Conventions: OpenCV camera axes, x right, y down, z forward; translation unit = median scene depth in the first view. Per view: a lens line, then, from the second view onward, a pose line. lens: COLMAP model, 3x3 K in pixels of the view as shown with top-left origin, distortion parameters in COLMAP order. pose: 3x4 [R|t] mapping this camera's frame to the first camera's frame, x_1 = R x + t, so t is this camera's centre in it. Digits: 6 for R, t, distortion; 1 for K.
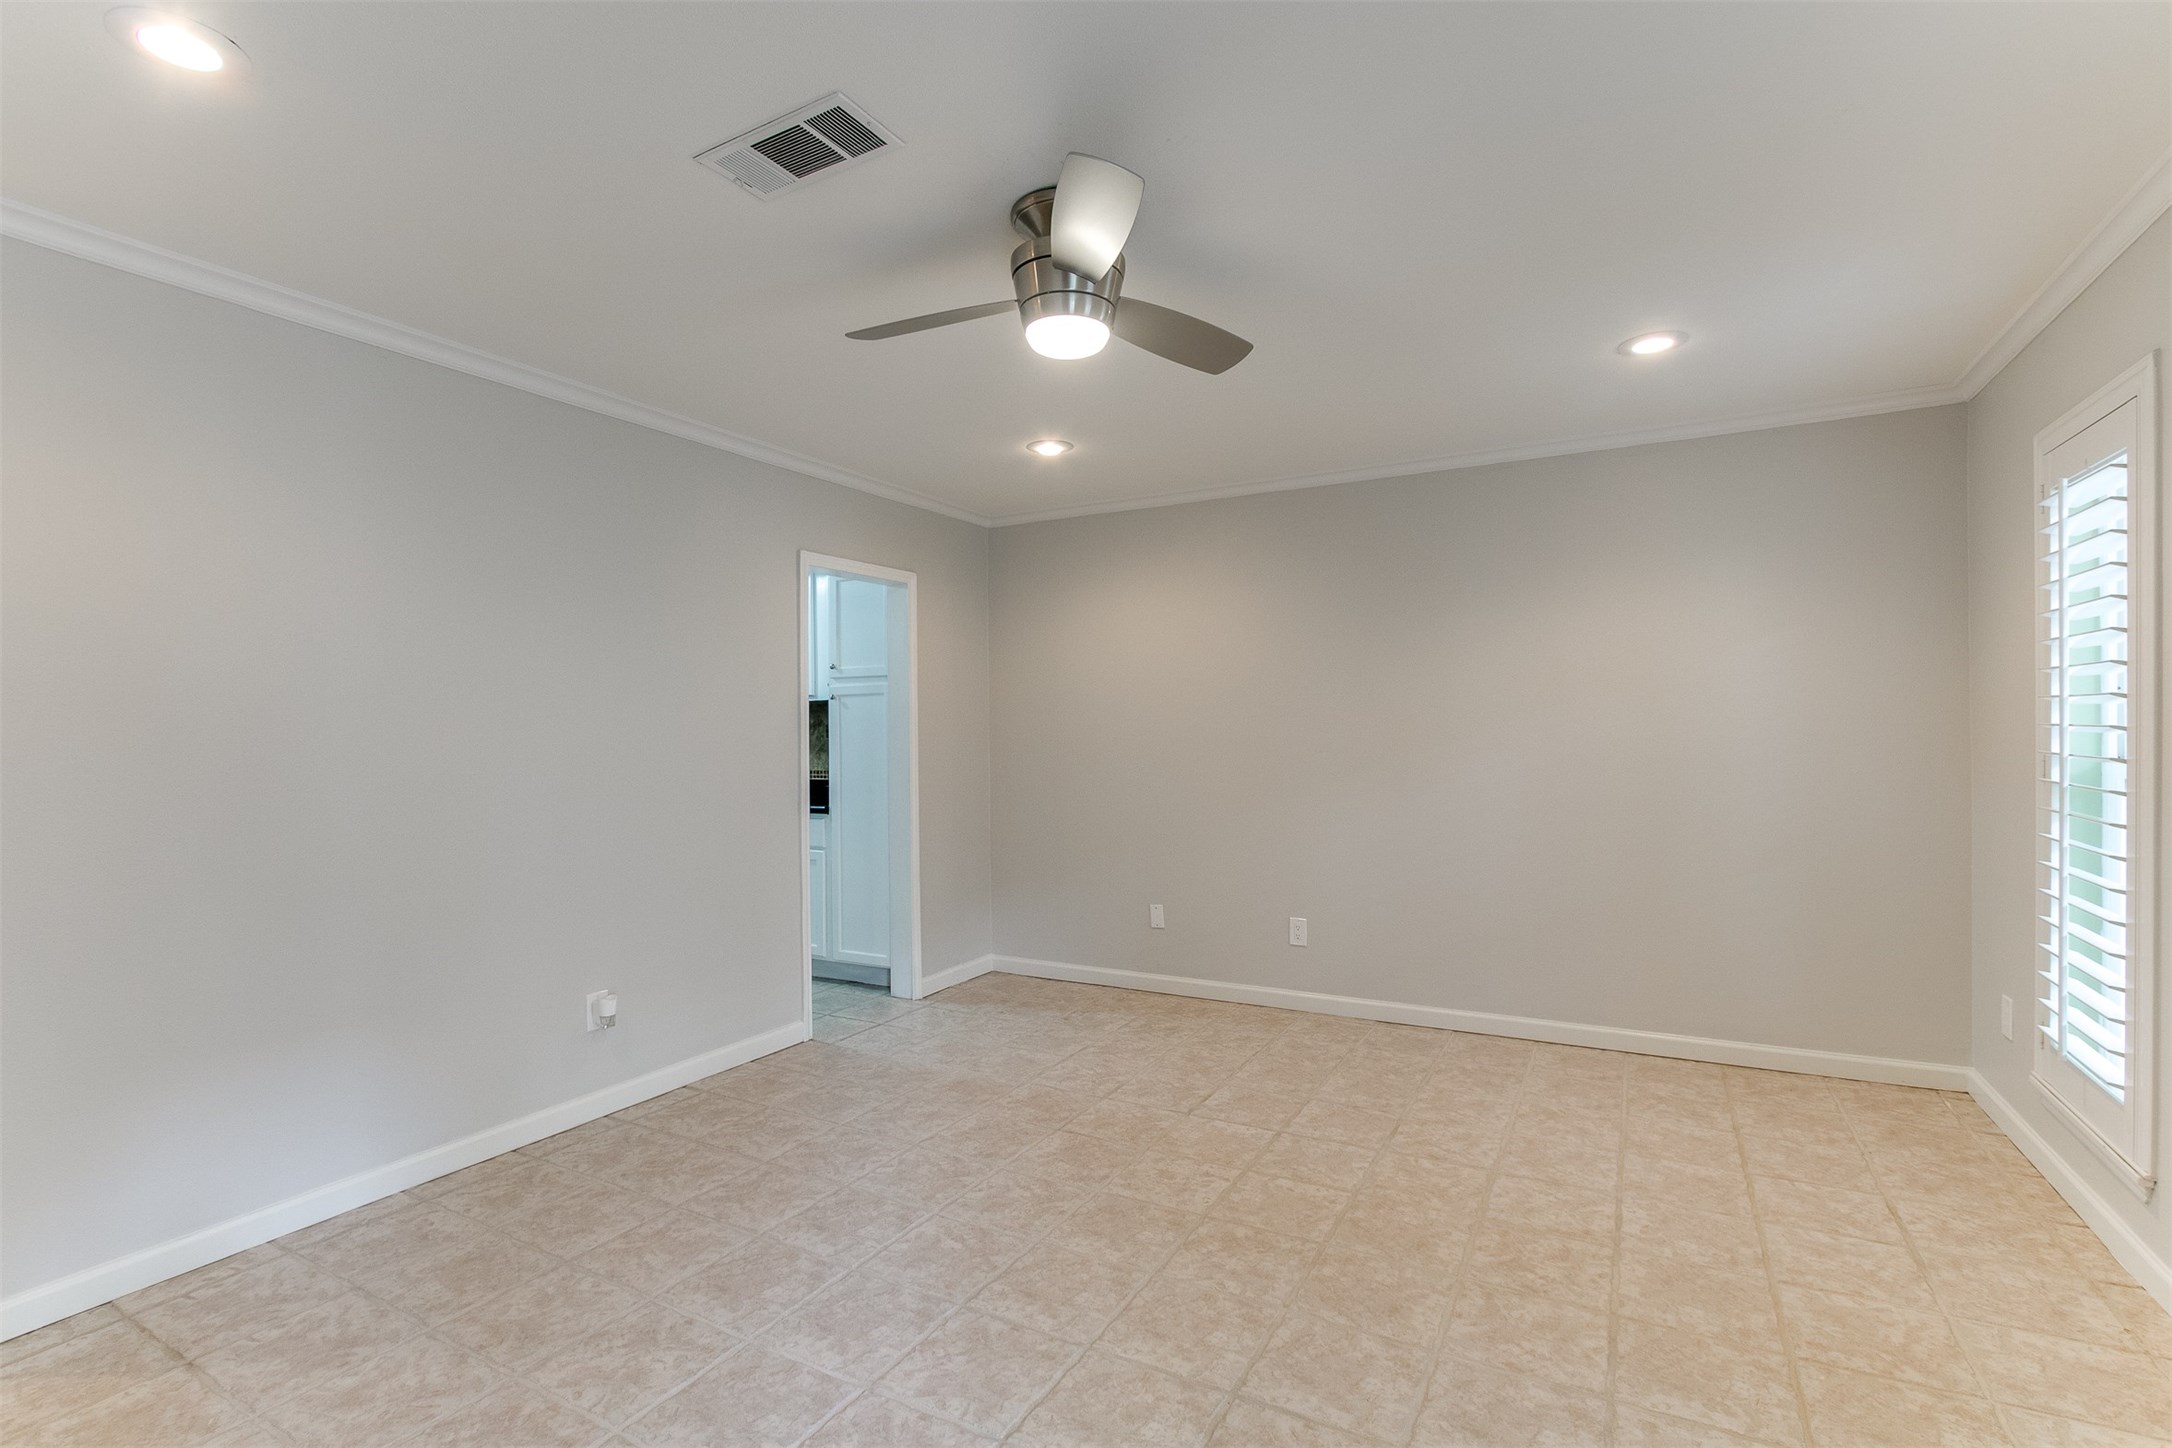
lens RADIAL K [[1009.8, 0, 1053.8], [0, 1009.8, 726.1], [0, 0, 1]] dist [-0.017468, 0.000119]
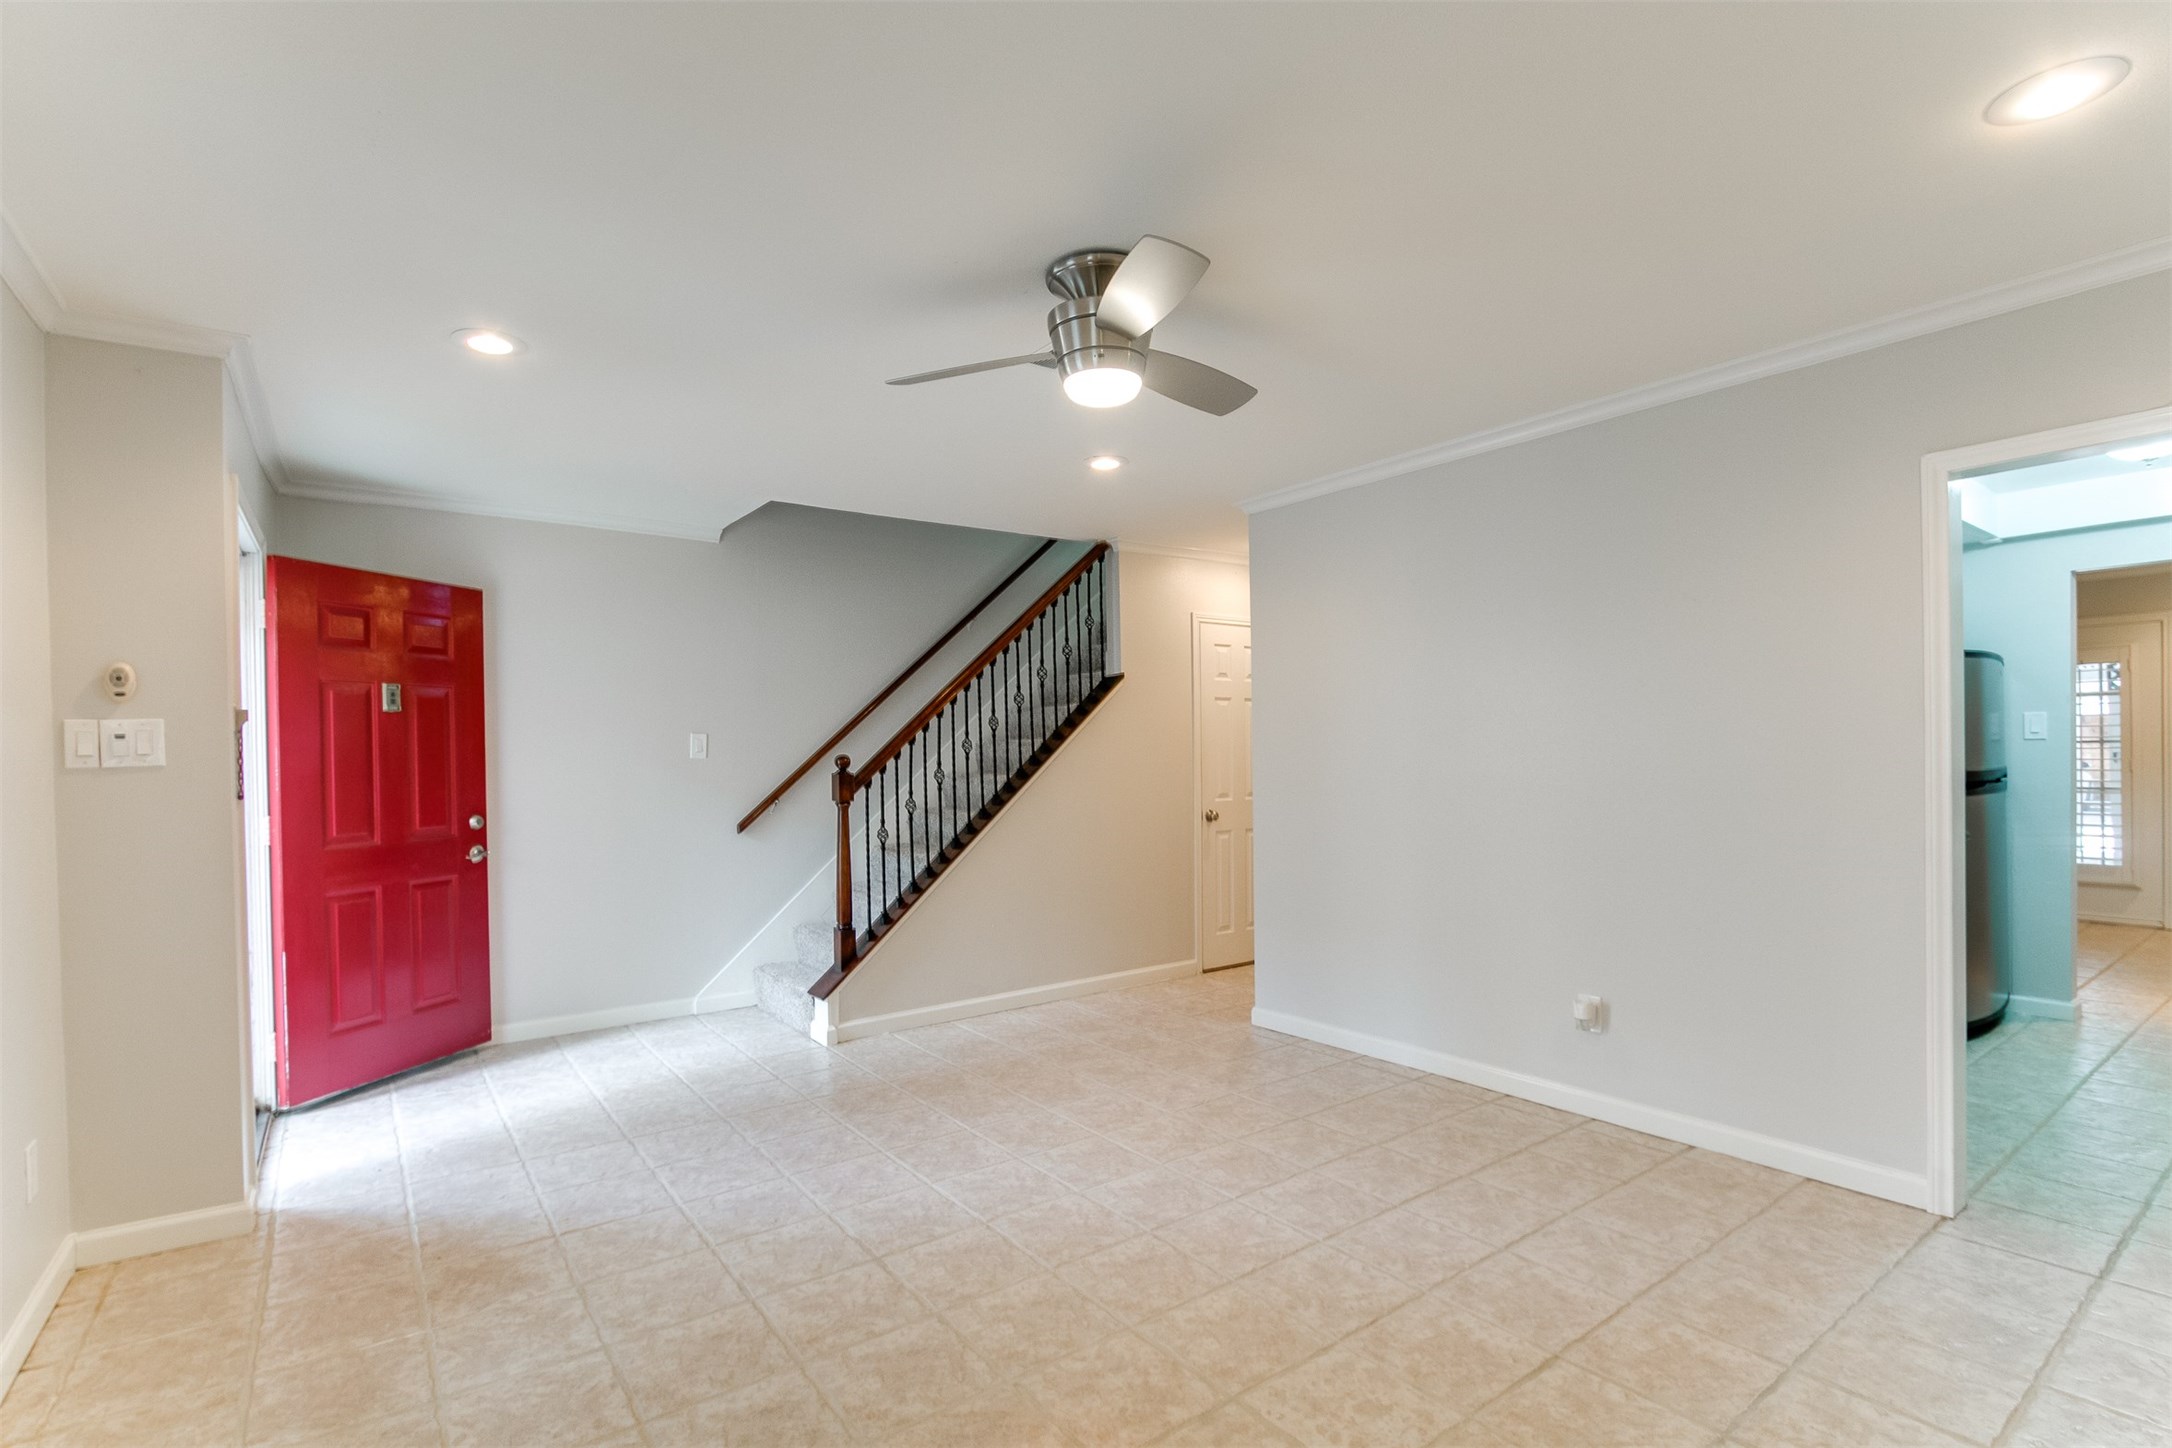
lens RADIAL K [[1018.5, 0, 1099.9], [0, 1018.5, 747.7], [0, 0, 1]] dist [-0.032086, 0.010624]
pose [[-0.392241, 0.011566, -0.919790, 0.856053], [0.024040, 0.999708, 0.002319, -0.001507], [0.919548, -0.021202, -0.392405, 1.190303]]
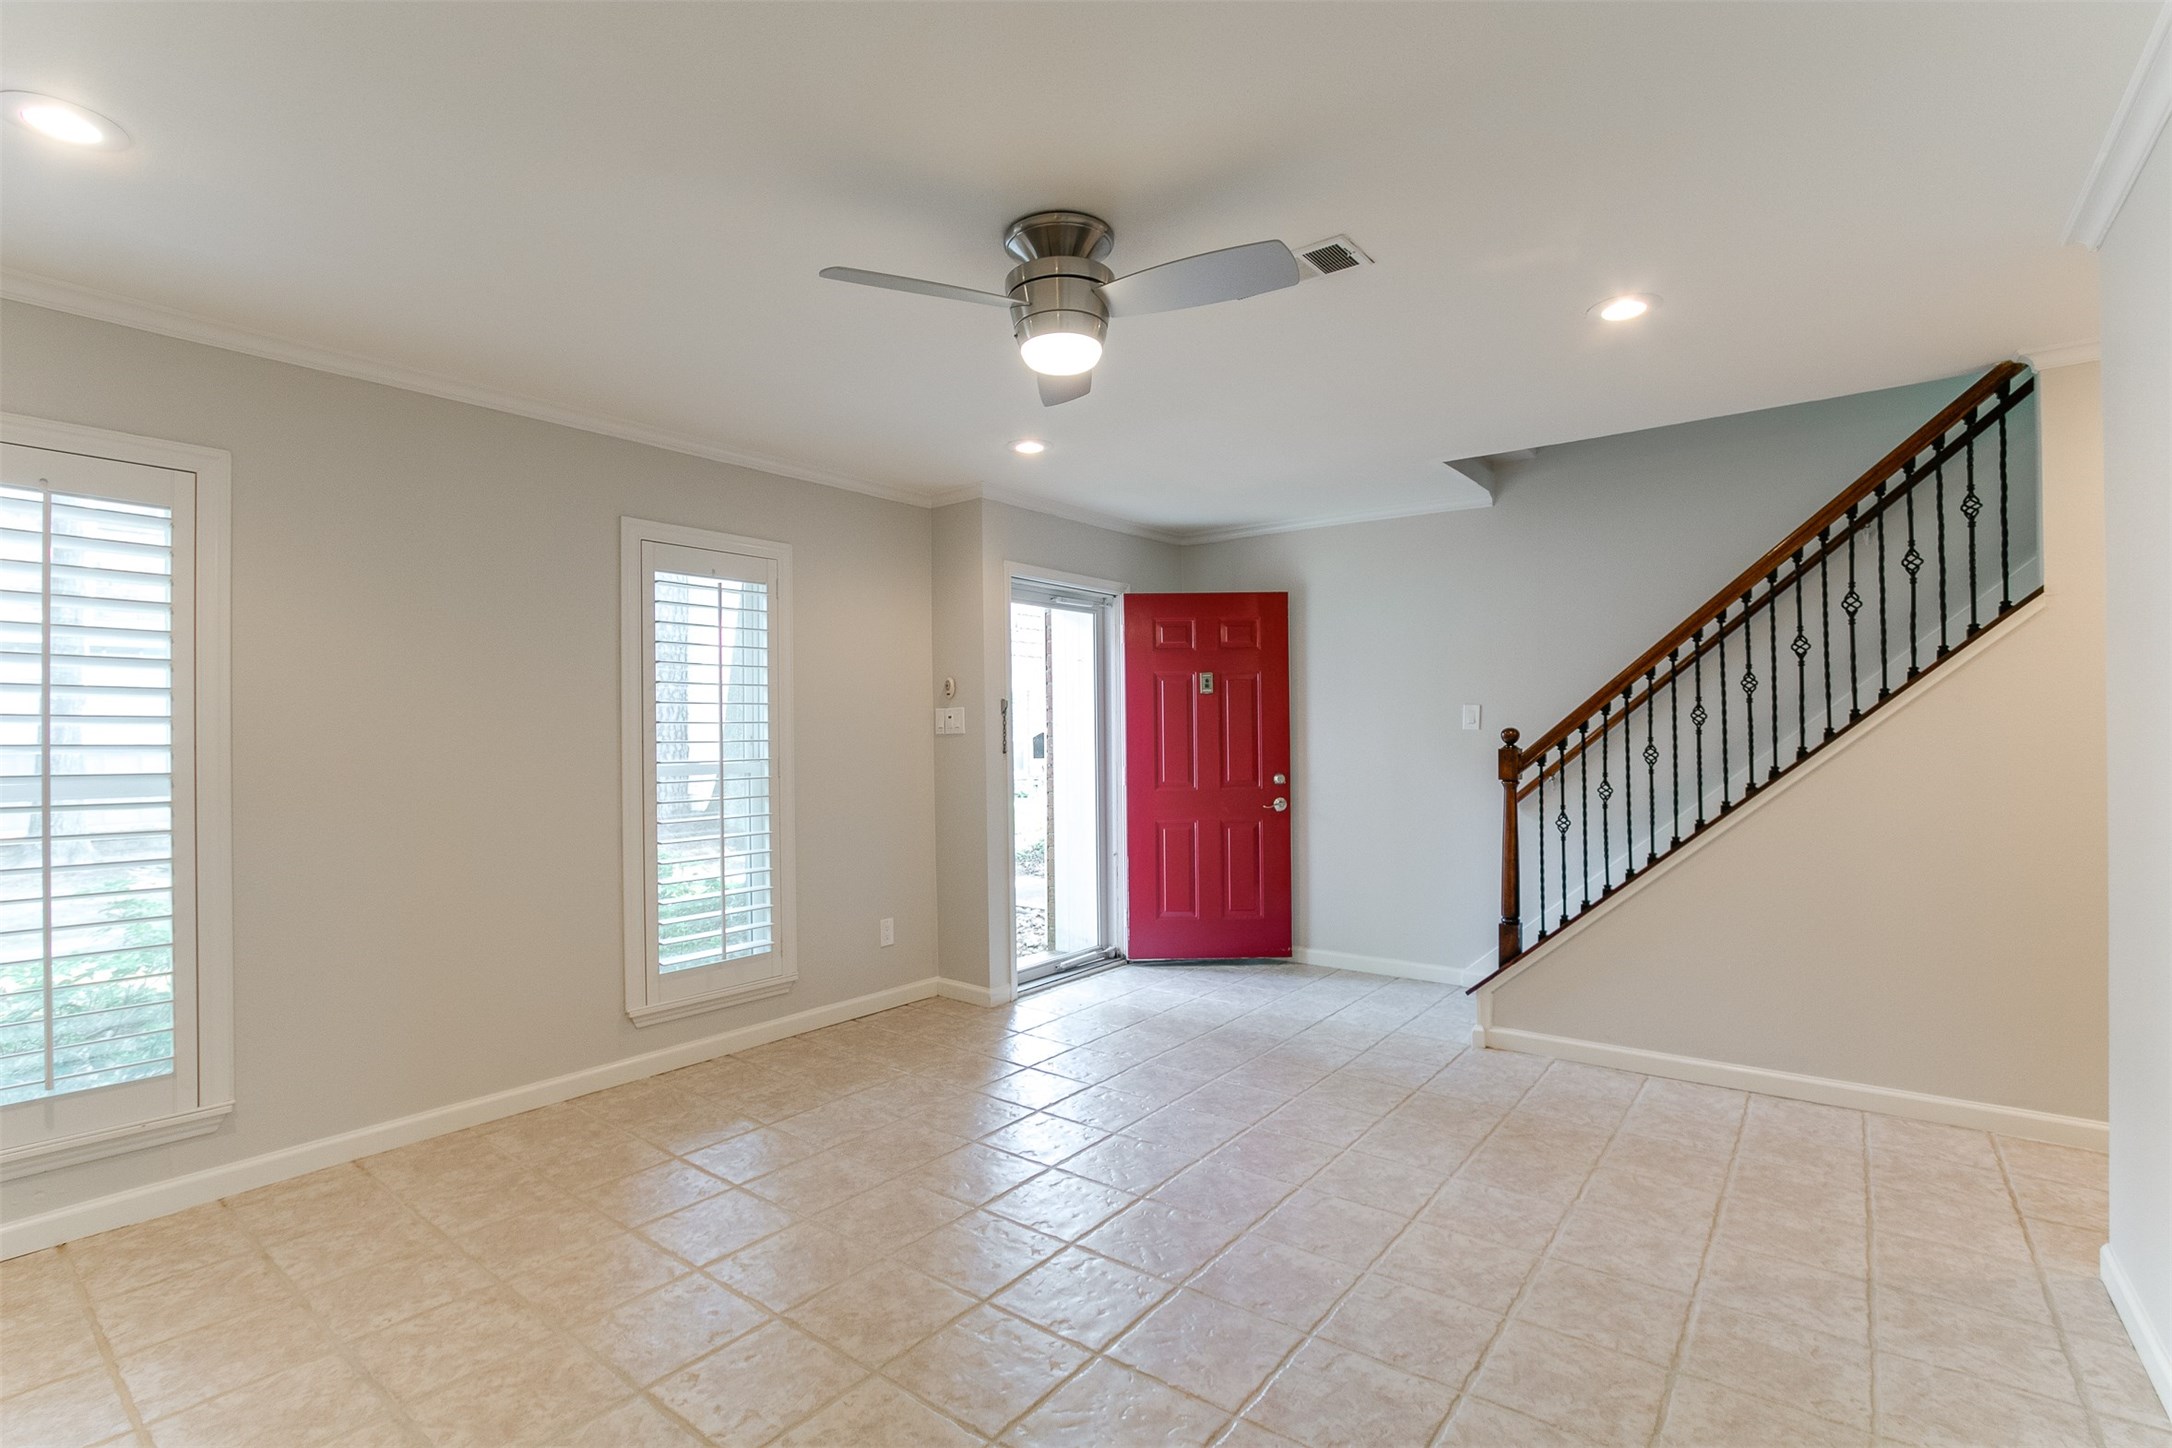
lens RADIAL K [[1009.8, 0, 1053.8], [0, 1009.8, 726.1], [0, 0, 1]] dist [-0.017468, 0.000119]
pose [[-0.989797, 0.018874, 0.141227, -0.099508], [0.017500, 0.999787, -0.010964, 0.006329], [-0.141404, -0.008380, -0.989917, 1.707718]]
